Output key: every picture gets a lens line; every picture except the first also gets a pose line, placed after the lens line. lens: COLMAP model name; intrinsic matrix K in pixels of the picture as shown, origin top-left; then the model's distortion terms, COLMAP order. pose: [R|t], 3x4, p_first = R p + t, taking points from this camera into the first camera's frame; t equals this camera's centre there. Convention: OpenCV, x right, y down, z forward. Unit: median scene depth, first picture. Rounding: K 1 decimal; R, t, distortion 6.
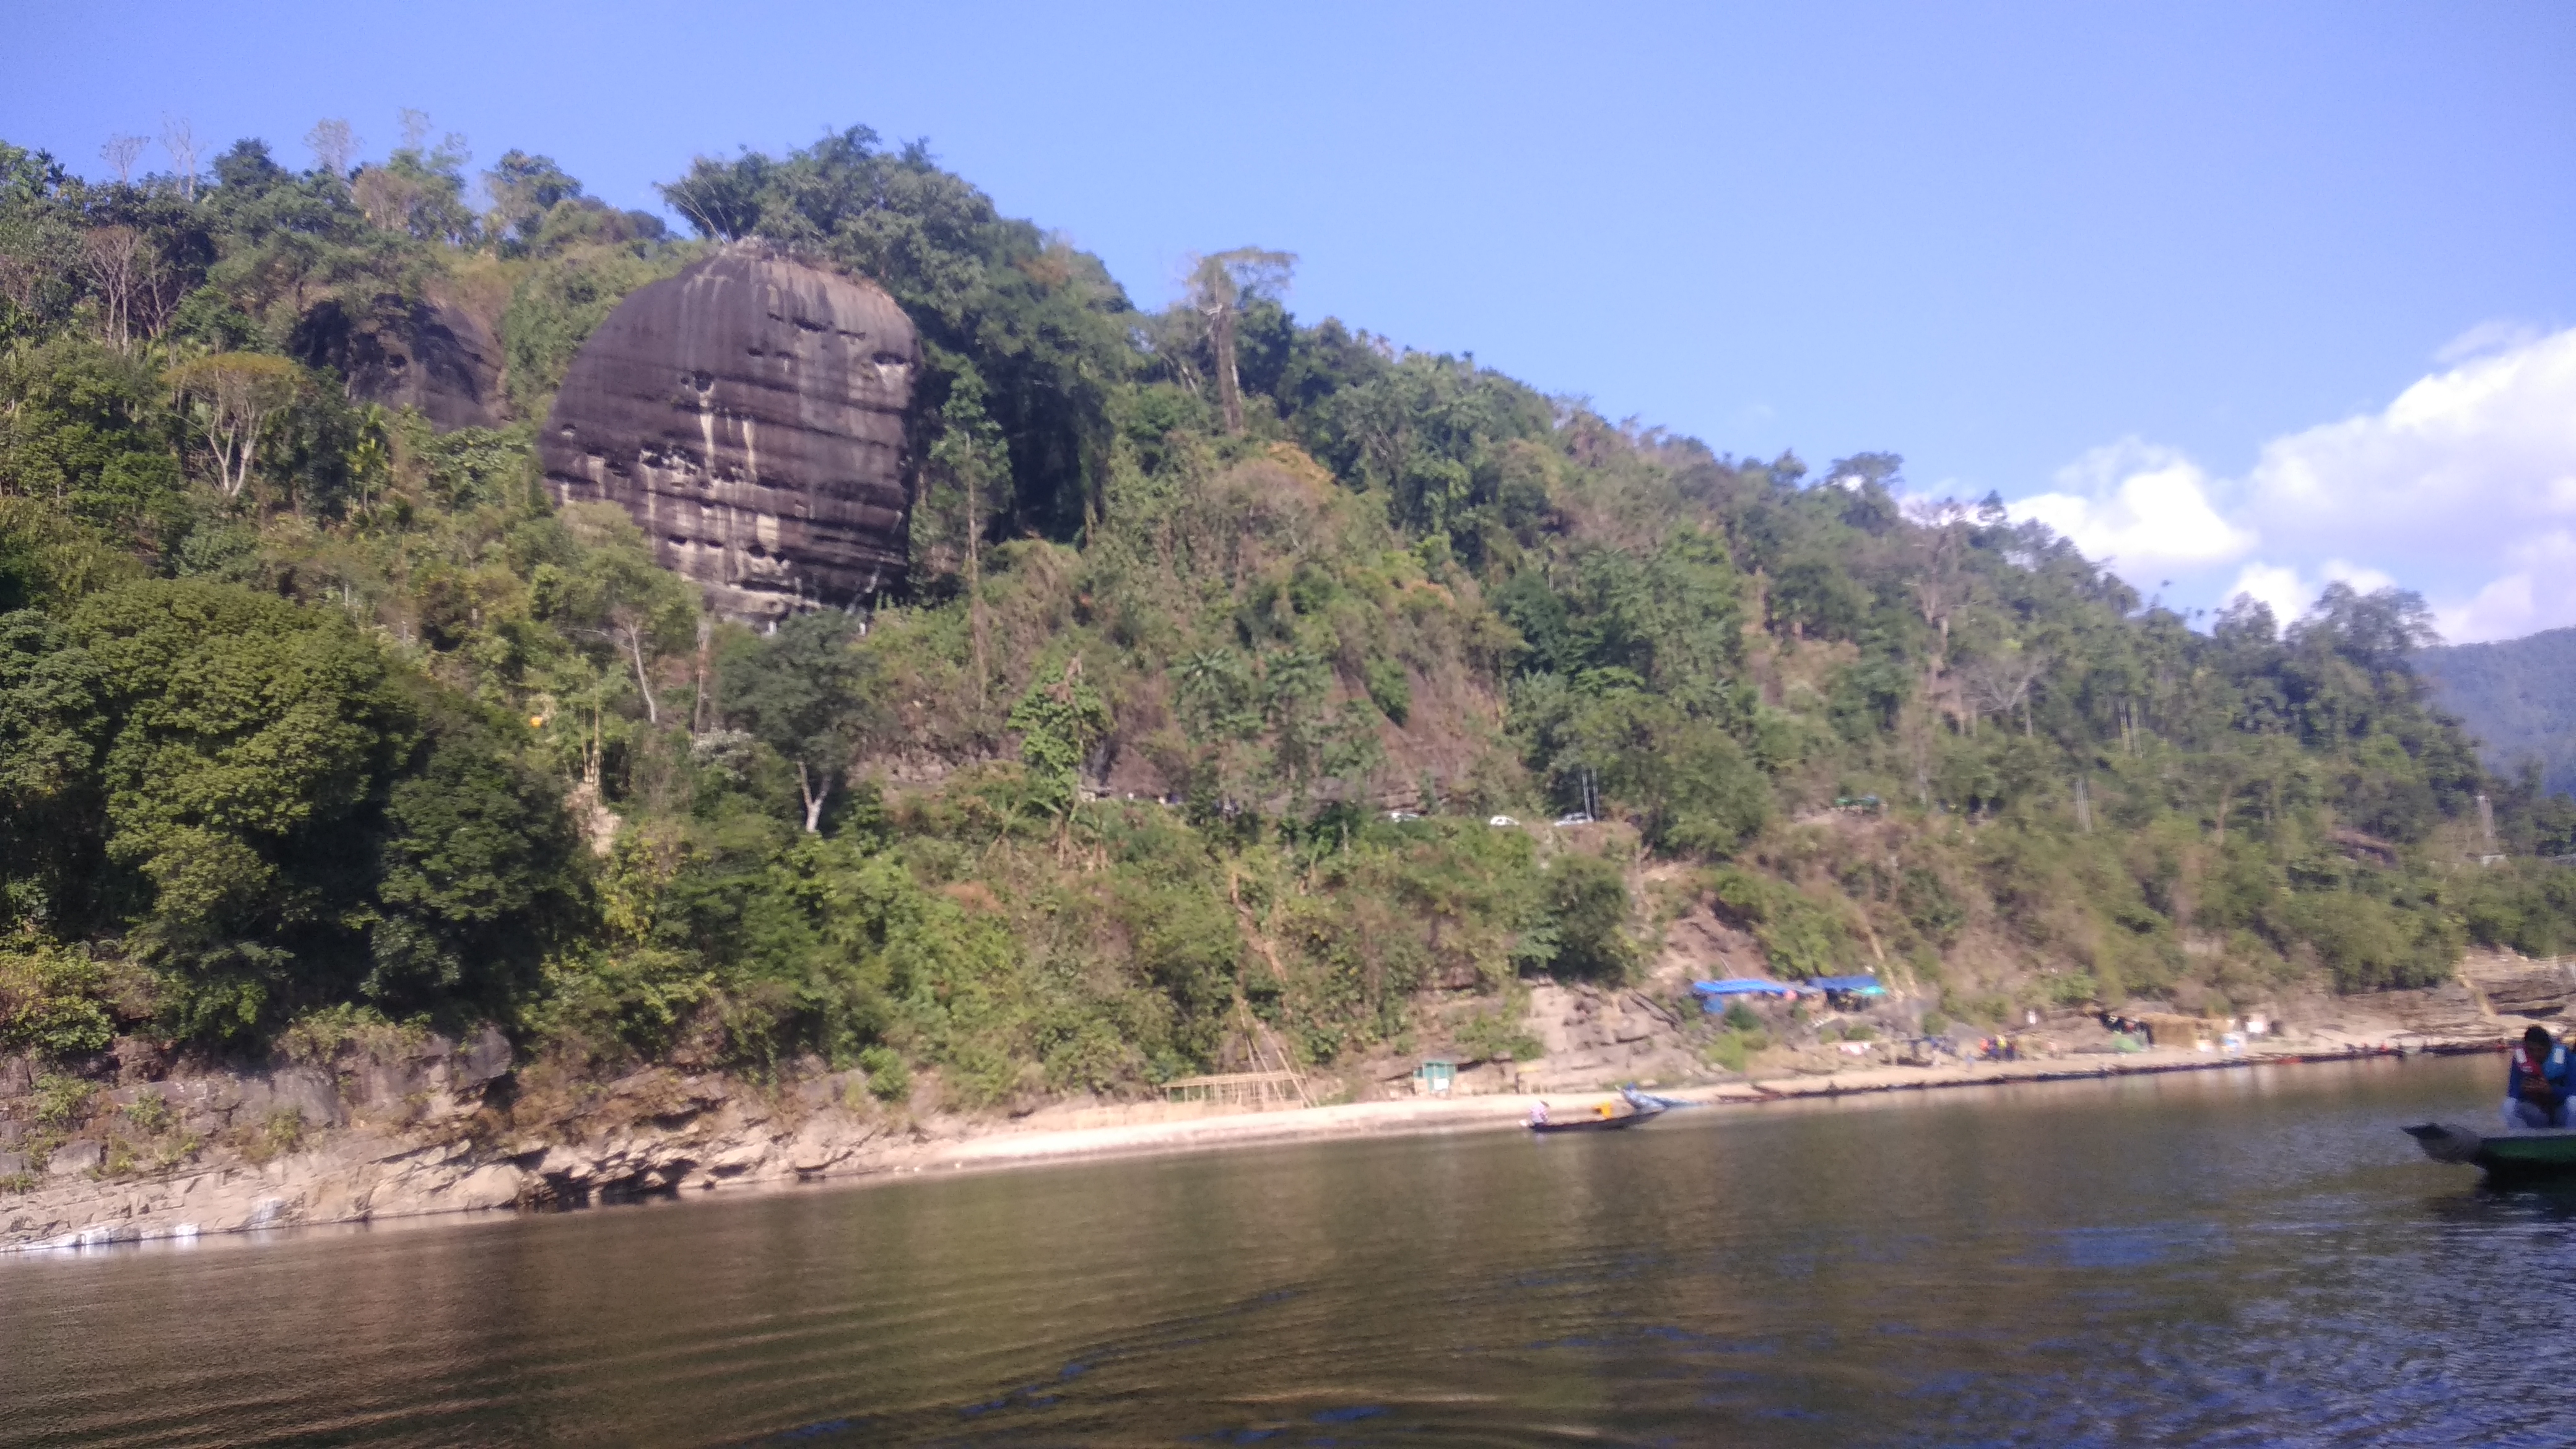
lens RADIAL K [[1924.0, 0, 1246.6], [0, 1924.0, 761.3], [0, 0, 1]] dist [0.027758, -0.066530]
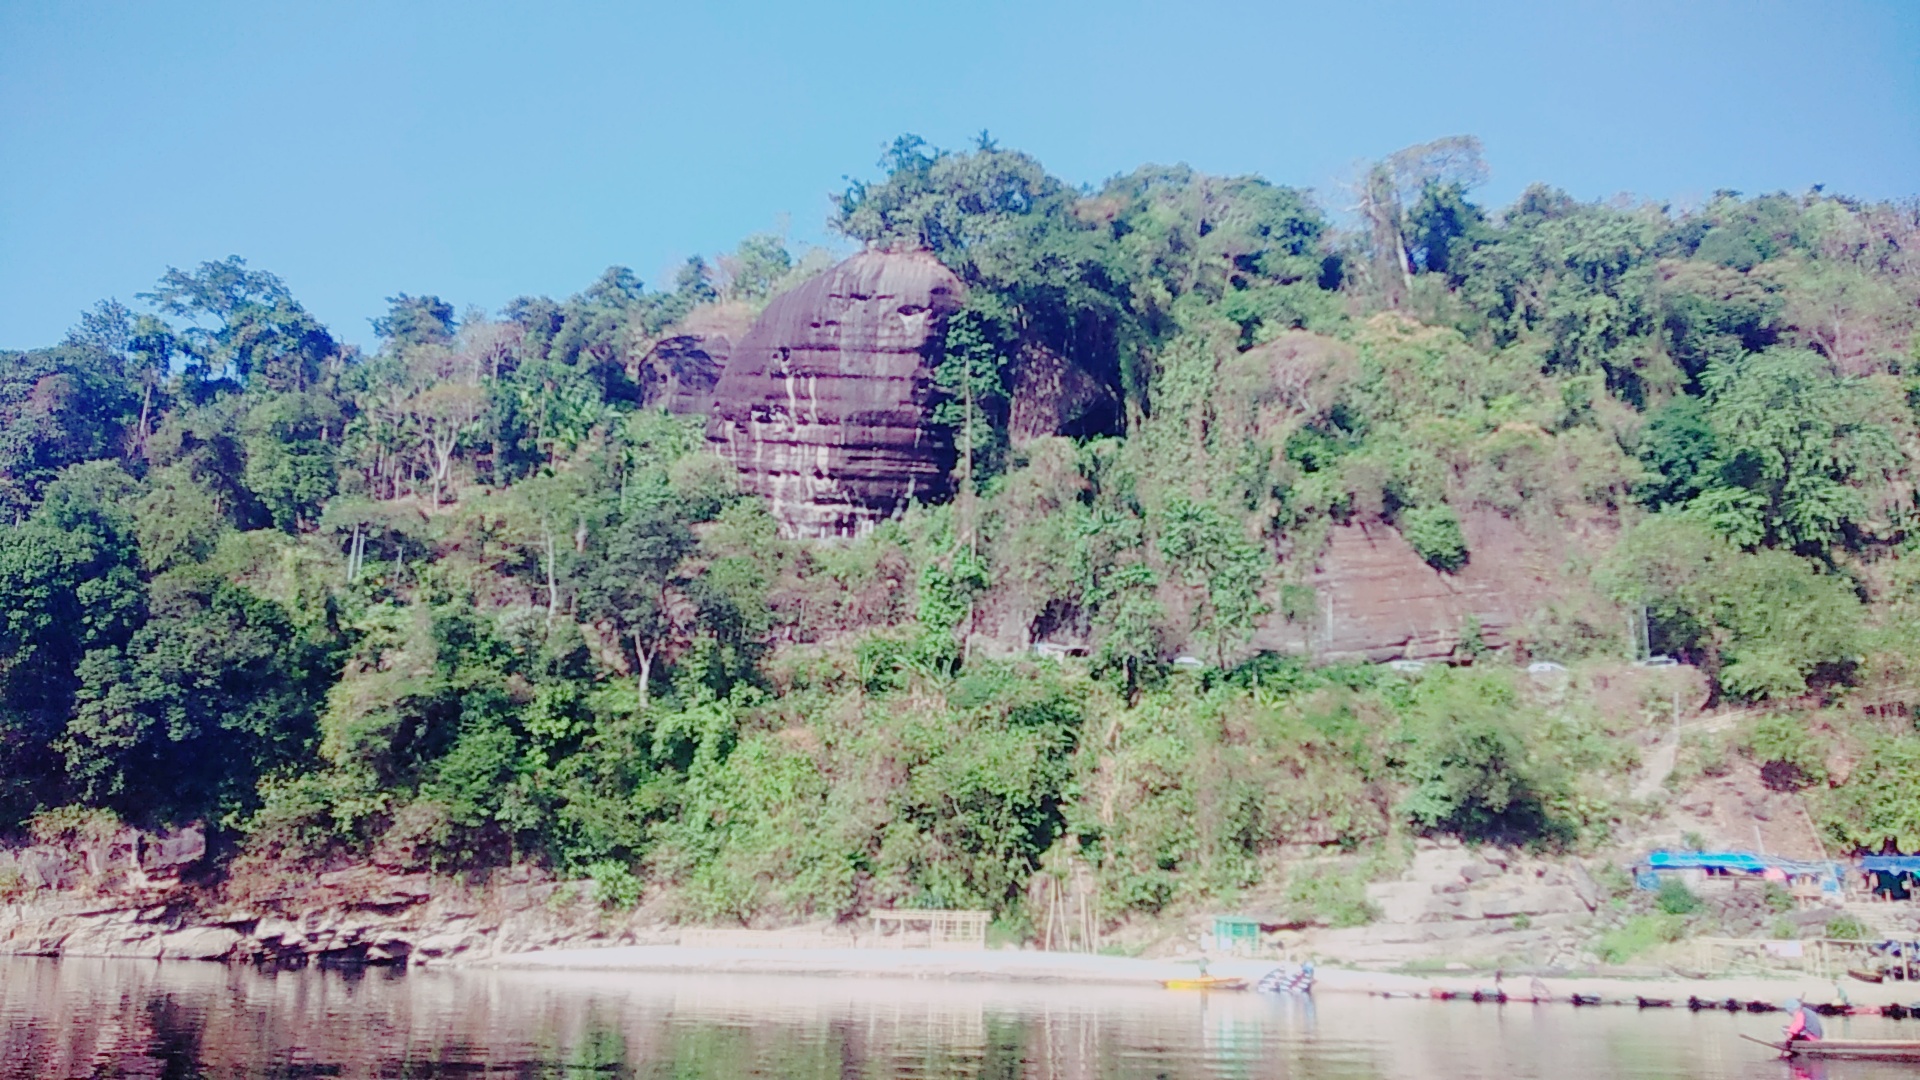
lens RADIAL K [[1415.9, 0, 962.7], [0, 1415.9, 519.9], [0, 0, 1]] dist [0.024876, -0.019114]
pose [[0.744327, -0.103653, -0.659722, 0.424179], [0.035846, 0.992658, -0.115519, 0.032866], [0.666852, 0.062335, 0.742578, 0.343288]]
